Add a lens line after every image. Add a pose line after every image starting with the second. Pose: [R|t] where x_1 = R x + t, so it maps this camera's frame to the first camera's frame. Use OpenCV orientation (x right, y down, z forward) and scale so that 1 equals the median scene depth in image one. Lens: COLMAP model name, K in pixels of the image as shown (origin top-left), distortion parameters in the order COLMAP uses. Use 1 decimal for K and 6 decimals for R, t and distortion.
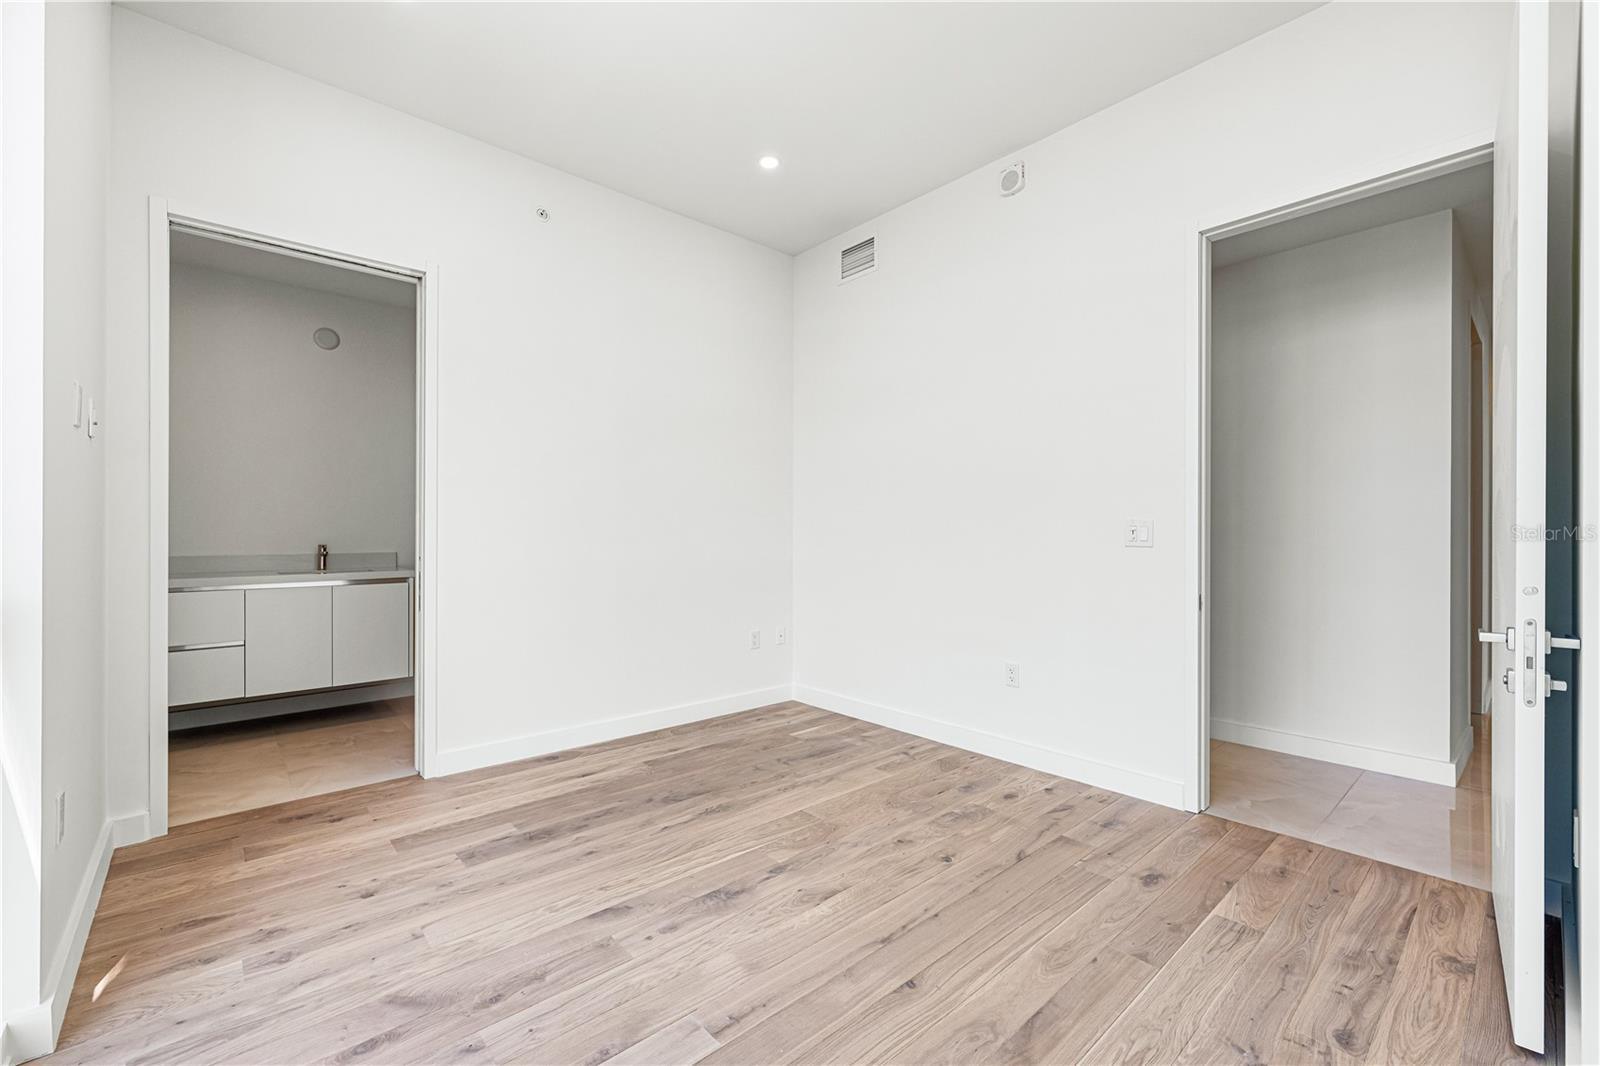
lens RADIAL K [[657.9, 0, 803.1], [0, 657.9, 536.3], [0, 0, 1]] dist [-0.002324, 0.000216]
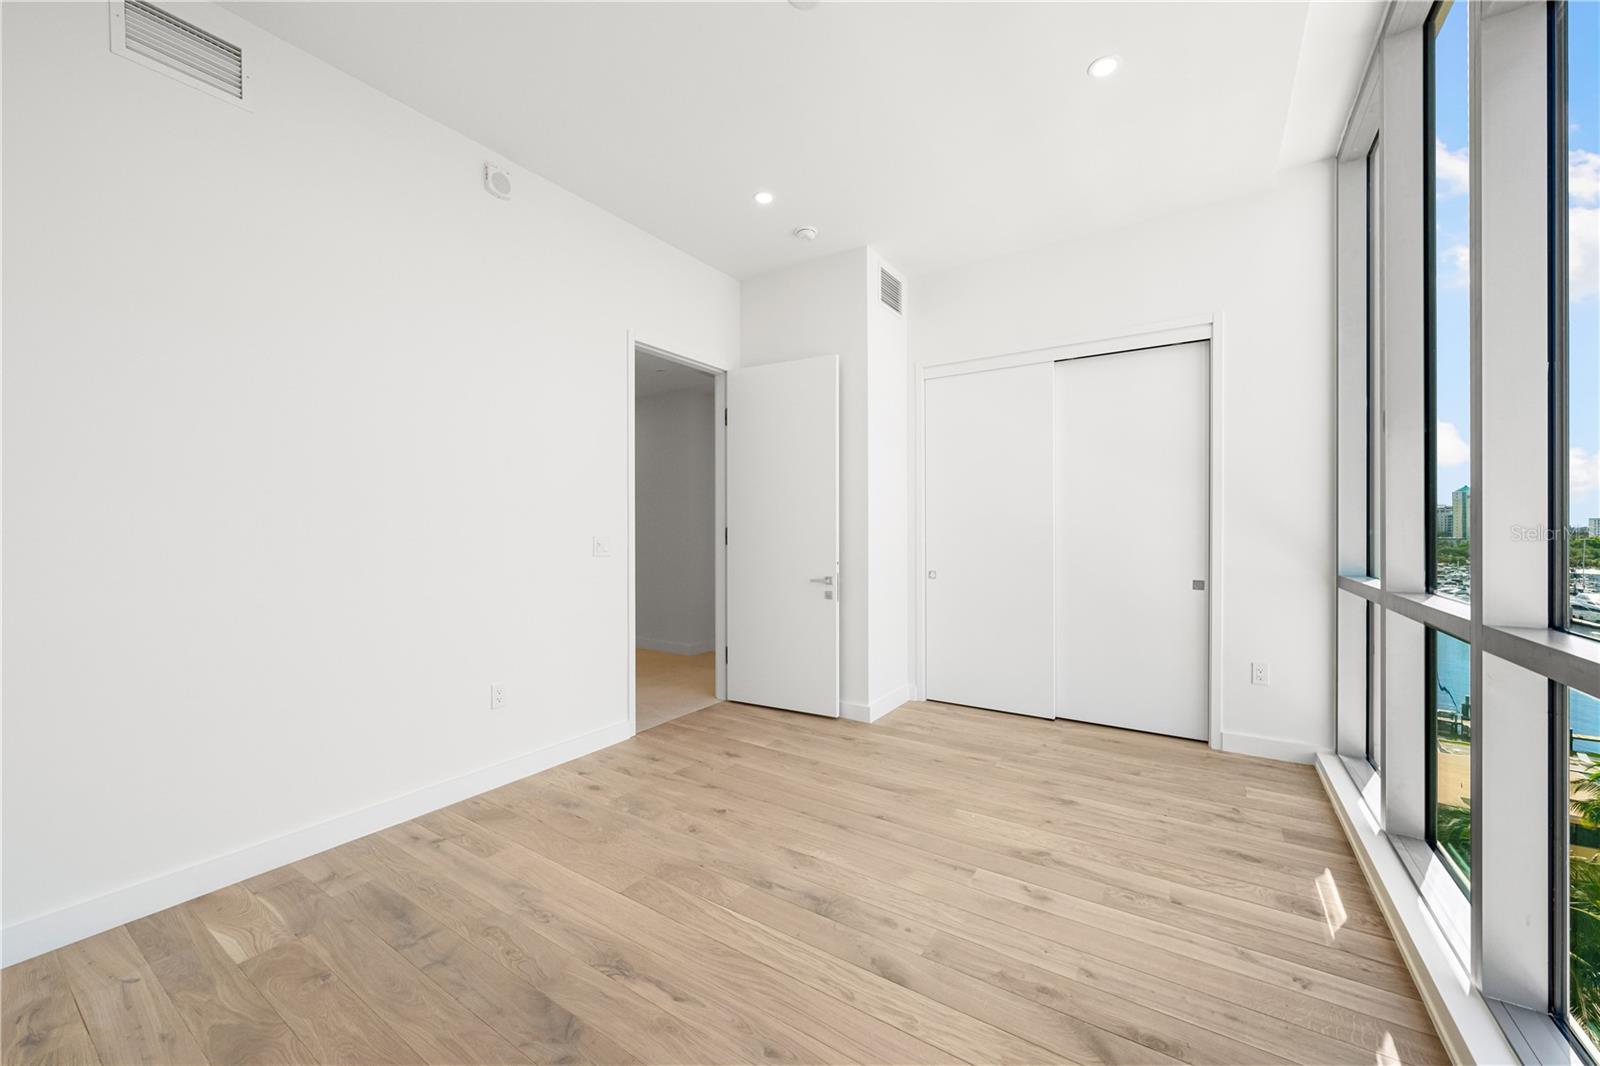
lens RADIAL K [[603.5, 0, 801.4], [0, 603.5, 527.8], [0, 0, 1]] dist [-0.002813, 0.000098]
pose [[-0.246135, 0.000664, 0.969235, -0.870415], [0.004643, 0.999989, 0.000494, -0.043875], [-0.969224, 0.004622, -0.246135, 1.060471]]
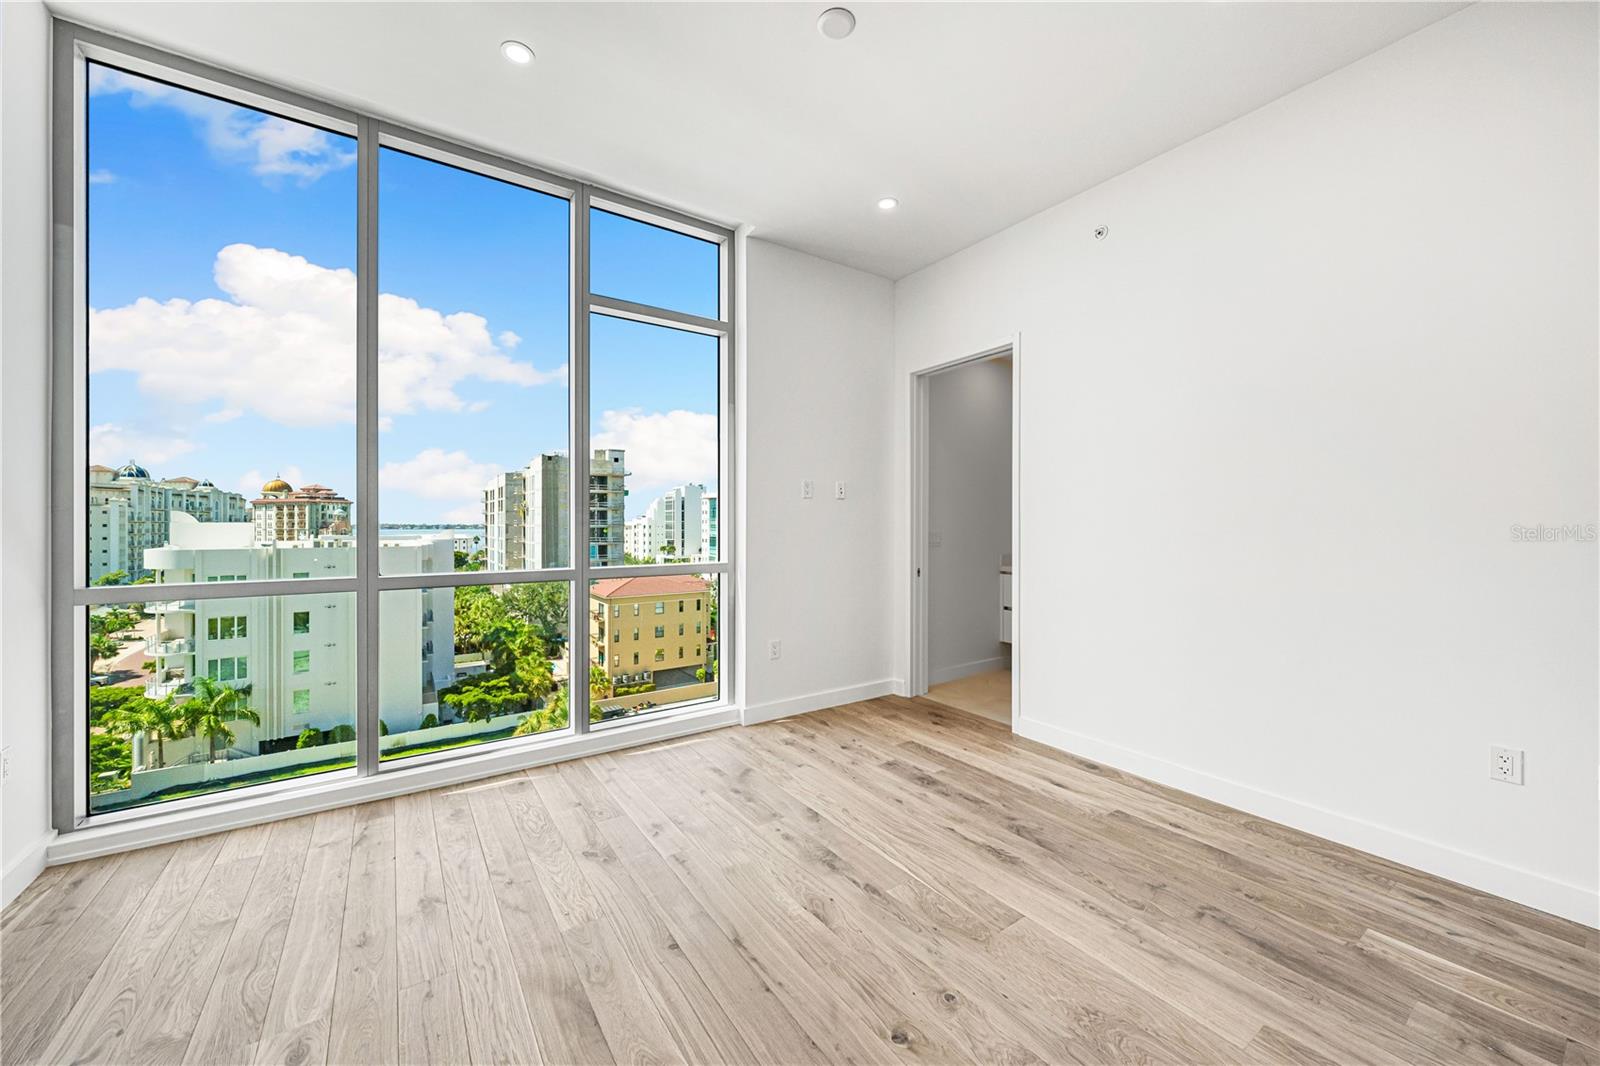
lens RADIAL K [[603.5, 0, 807.6], [0, 603.5, 527.0], [0, 0, 1]] dist [-0.002813, 0.000098]
pose [[-0.123908, 0.001468, -0.992293, 0.802699], [-0.004688, 0.999987, 0.002065, -0.043092], [0.992283, 0.004908, -0.123899, 0.917698]]
